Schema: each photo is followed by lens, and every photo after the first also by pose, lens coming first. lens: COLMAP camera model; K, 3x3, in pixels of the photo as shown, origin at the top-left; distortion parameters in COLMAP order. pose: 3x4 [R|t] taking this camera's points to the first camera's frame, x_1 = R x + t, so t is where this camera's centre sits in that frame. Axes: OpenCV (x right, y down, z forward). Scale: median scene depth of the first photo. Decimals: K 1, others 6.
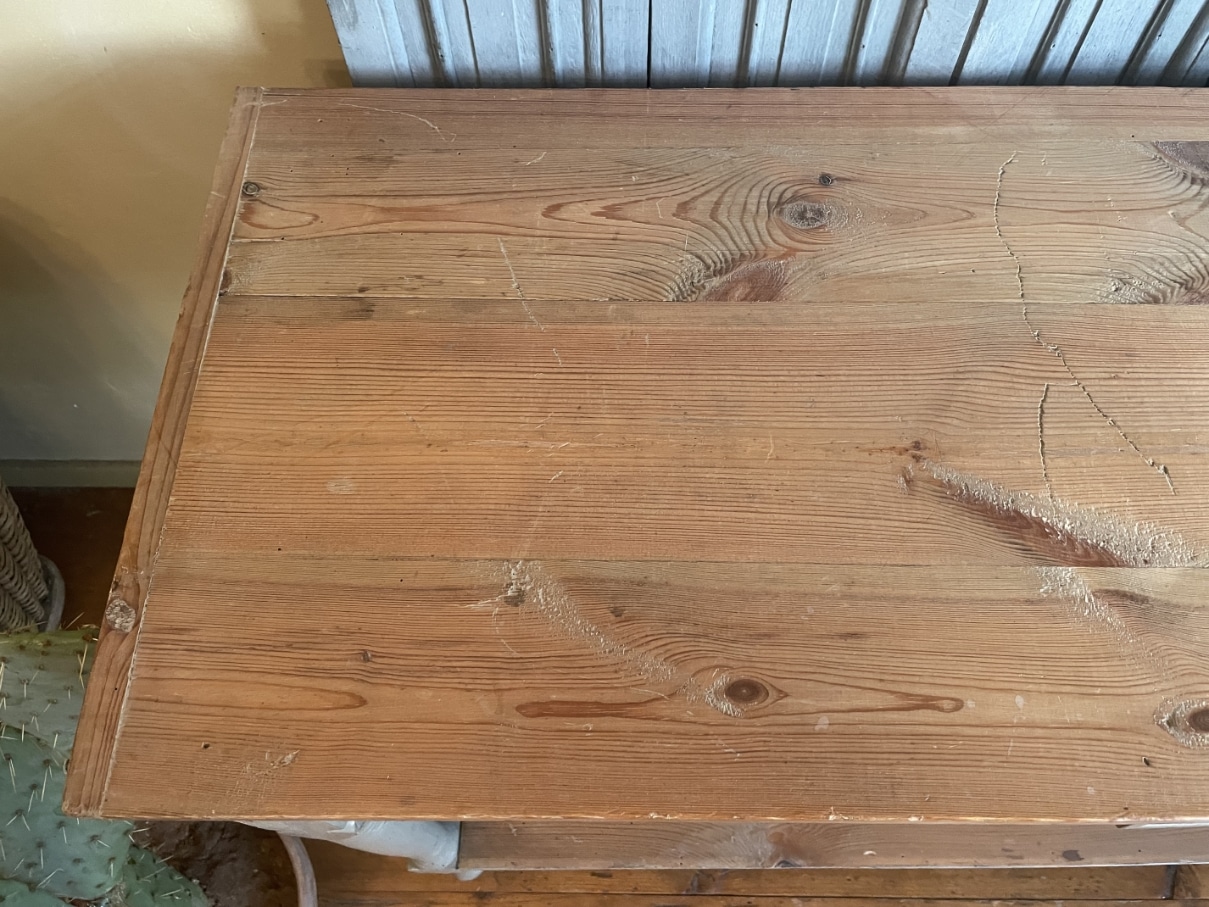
lens RADIAL K [[935.3, 0, 607.6], [0, 935.3, 442.6], [0, 0, 1]] dist [0.077779, -0.121565]
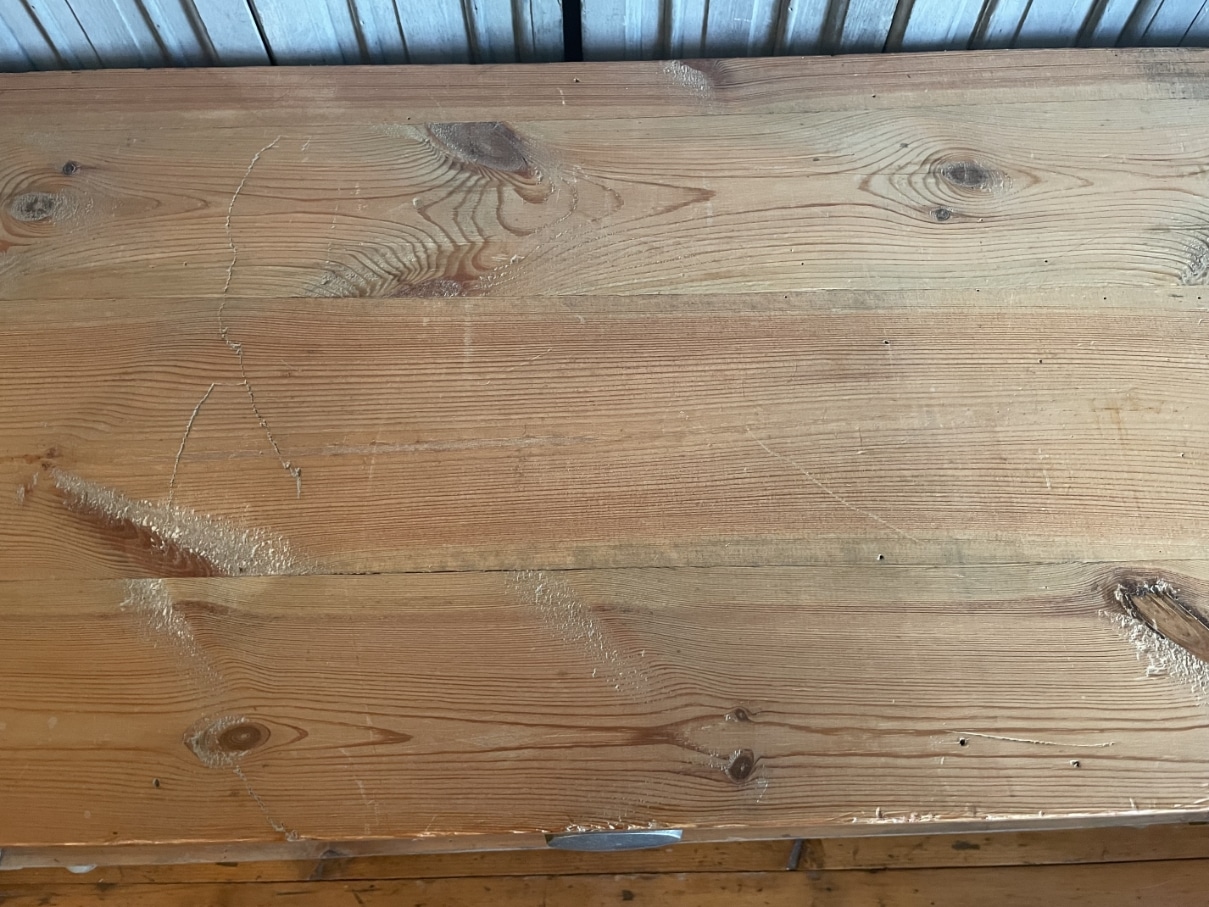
lens RADIAL K [[924.9, 0, 607.7], [0, 924.9, 447.8], [0, 0, 1]] dist [0.069398, -0.112712]
pose [[0.999311, -0.022769, 0.029305, 0.792782], [0.021644, 0.999038, 0.038127, -0.023659], [-0.030145, -0.037466, 0.998843, 0.037792]]
